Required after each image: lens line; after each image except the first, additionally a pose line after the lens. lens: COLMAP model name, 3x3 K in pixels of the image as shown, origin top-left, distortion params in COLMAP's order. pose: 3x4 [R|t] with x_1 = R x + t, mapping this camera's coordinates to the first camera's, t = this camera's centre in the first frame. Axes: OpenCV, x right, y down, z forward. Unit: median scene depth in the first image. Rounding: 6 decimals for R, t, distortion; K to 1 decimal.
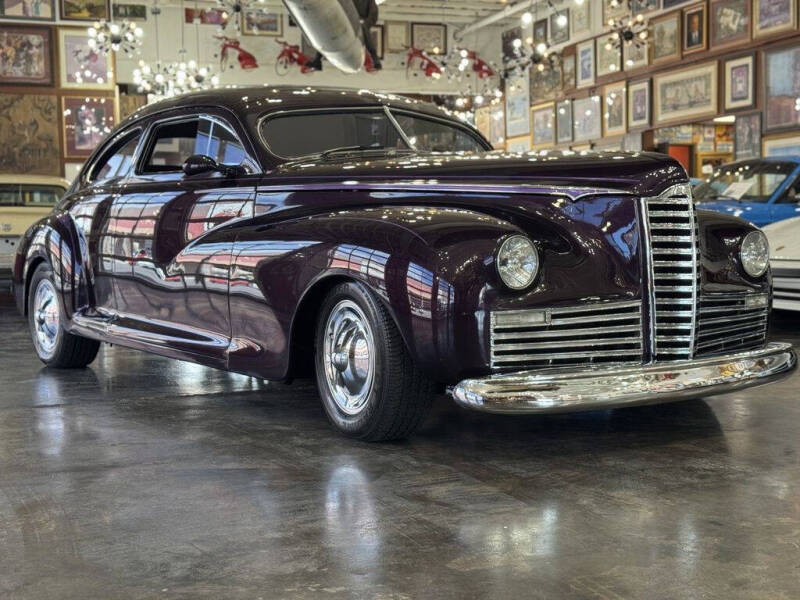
lens RADIAL K [[1163.4, 0, 397.9], [0, 1163.4, 294.6], [0, 0, 1]] dist [0.106172, 0.000000]
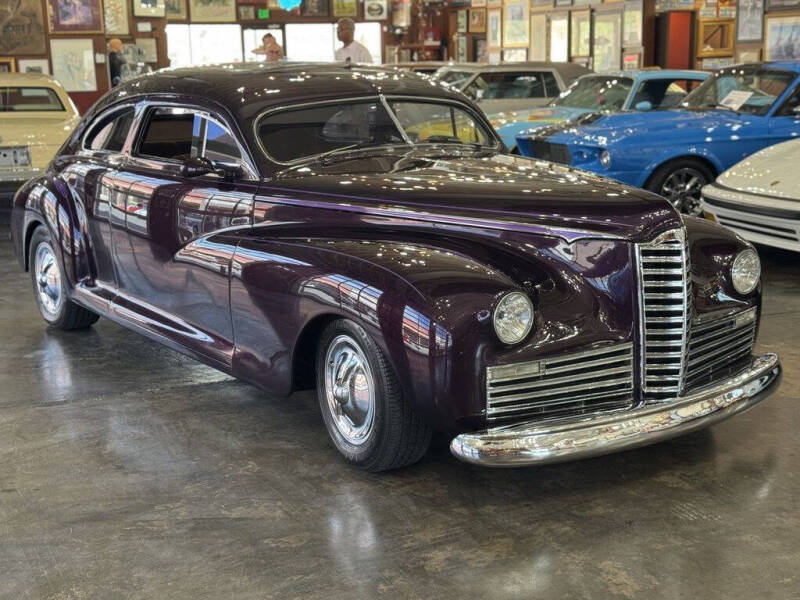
lens RADIAL K [[1163.4, 0, 402.6], [0, 1163.4, 303.6], [0, 0, 1]] dist [0.106172, 0.000000]
pose [[0.999939, -0.008286, 0.007280, -0.001649], [0.007085, 0.988384, 0.151811, -0.172197], [-0.008453, -0.151750, 0.988383, -0.010506]]
